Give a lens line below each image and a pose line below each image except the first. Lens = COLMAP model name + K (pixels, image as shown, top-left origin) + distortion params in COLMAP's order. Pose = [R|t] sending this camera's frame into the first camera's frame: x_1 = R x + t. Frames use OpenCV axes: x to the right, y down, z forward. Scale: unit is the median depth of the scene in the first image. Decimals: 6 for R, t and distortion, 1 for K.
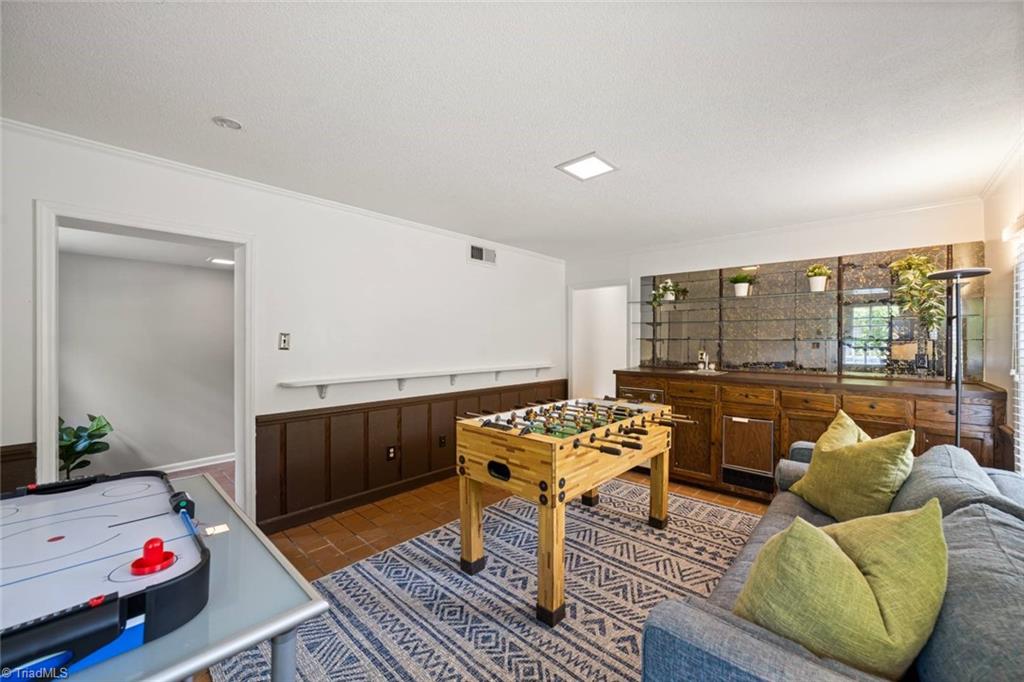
lens RADIAL K [[403.7, 0, 538.5], [0, 403.7, 333.9], [0, 0, 1]] dist [-0.000496, 0.002567]
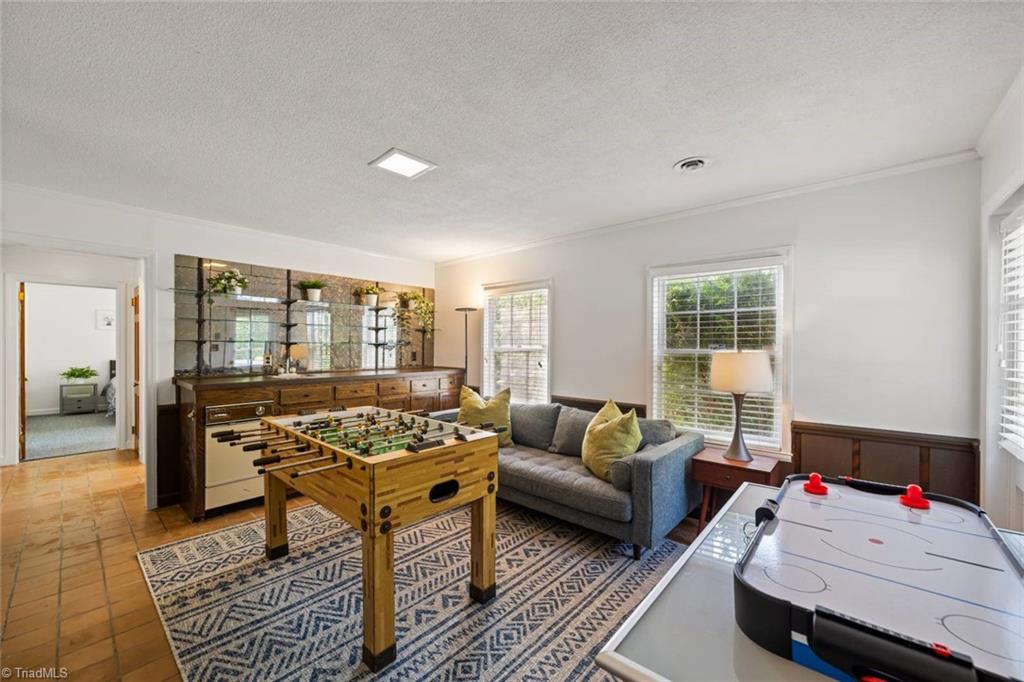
lens RADIAL K [[390.7, 0, 522.1], [0, 390.7, 342.2], [0, 0, 1]] dist [-0.016495, 0.005499]
pose [[0.002246, 0.001786, 0.999996, -0.828979], [-0.020007, 0.999798, -0.001741, 0.007288], [-0.999797, -0.020003, 0.002281, 0.728095]]
